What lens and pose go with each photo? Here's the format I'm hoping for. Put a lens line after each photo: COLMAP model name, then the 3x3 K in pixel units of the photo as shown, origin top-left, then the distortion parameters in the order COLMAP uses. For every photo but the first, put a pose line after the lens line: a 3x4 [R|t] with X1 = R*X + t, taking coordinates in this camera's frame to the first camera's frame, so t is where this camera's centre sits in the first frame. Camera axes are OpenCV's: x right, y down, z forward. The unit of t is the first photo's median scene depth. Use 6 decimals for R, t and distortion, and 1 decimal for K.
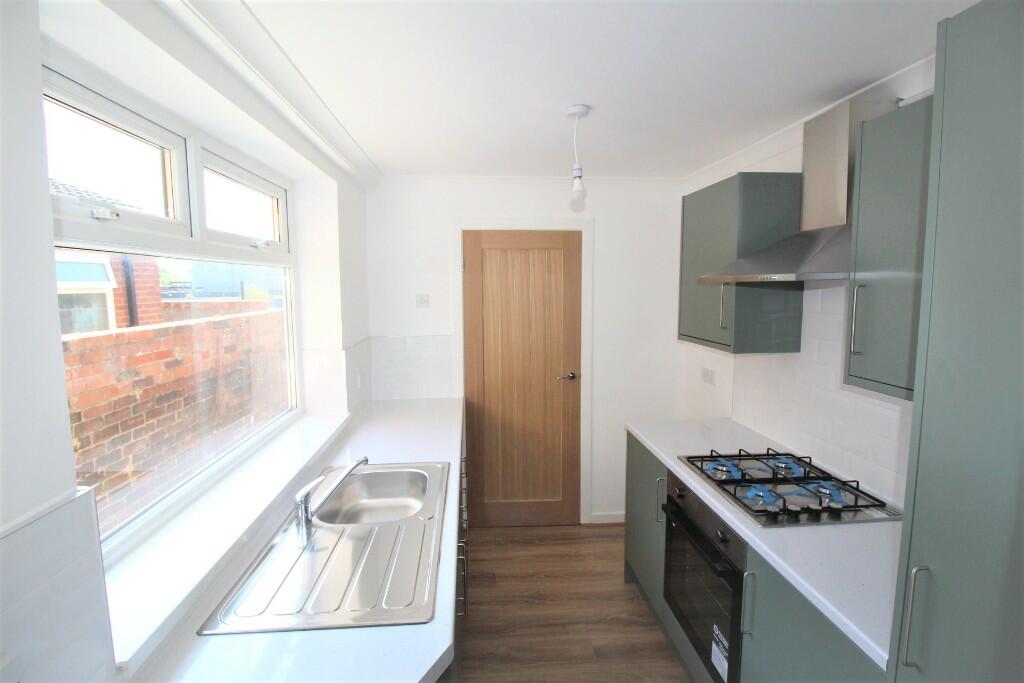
lens RADIAL K [[478.0, 0, 514.3], [0, 478.0, 334.6], [0, 0, 1]] dist [0.003139, -0.016326]
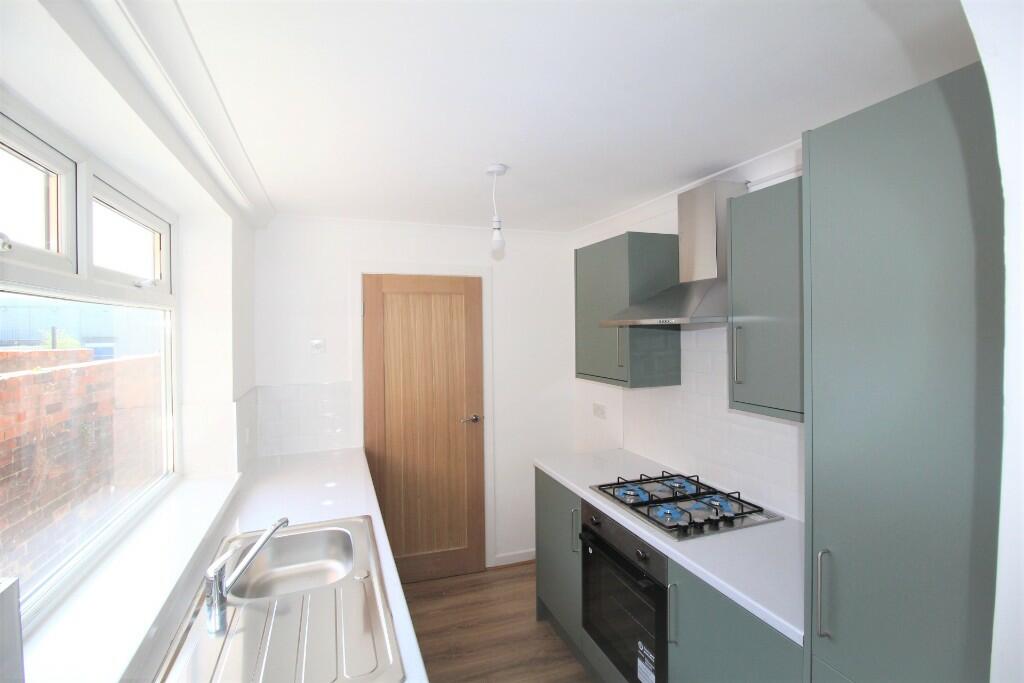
lens RADIAL K [[475.7, 0, 514.4], [0, 475.7, 333.0], [0, 0, 1]] dist [0.000748, -0.016095]
pose [[0.960629, -0.007133, 0.277744, -0.122052], [0.033816, 0.995240, -0.091397, 0.003410], [-0.275770, 0.097191, 0.956298, -0.011446]]
